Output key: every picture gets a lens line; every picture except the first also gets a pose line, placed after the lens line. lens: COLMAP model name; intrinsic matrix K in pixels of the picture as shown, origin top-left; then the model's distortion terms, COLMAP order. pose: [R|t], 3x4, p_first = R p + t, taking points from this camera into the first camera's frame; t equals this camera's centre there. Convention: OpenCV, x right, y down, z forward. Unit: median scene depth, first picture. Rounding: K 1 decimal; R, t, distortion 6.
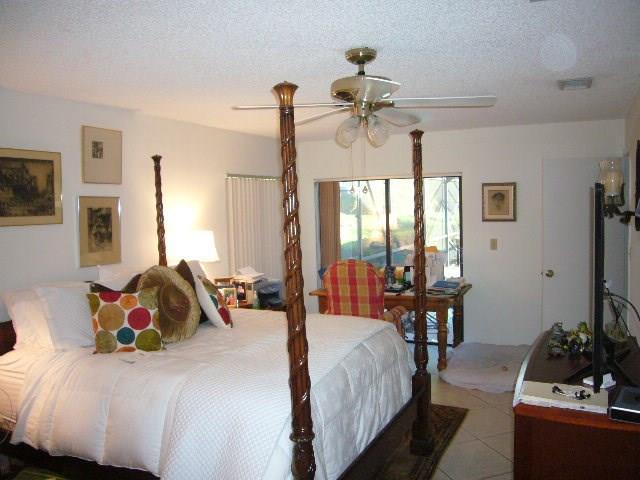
lens RADIAL K [[552.2, 0, 322.3], [0, 552.2, 244.1], [0, 0, 1]] dist [-0.118566, 0.124552]
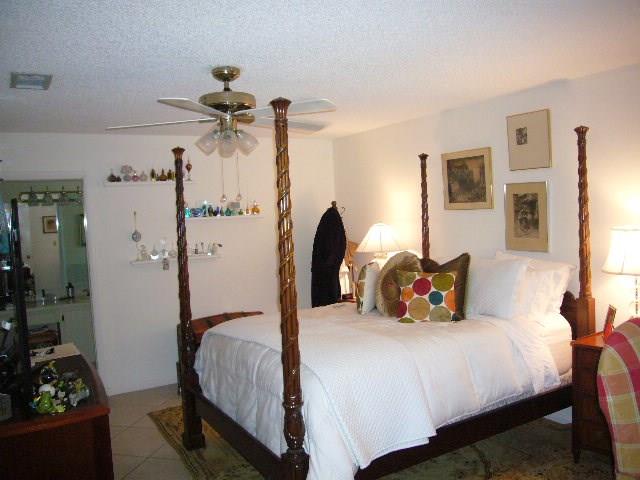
lens RADIAL K [[552.2, 0, 322.3], [0, 552.2, 244.1], [0, 0, 1]] dist [-0.118566, 0.124552]
pose [[-0.506055, 0.095209, -0.857230, 0.692202], [-0.005250, 0.993530, 0.113446, -0.092635], [0.862485, 0.061910, -0.502282, 1.267543]]
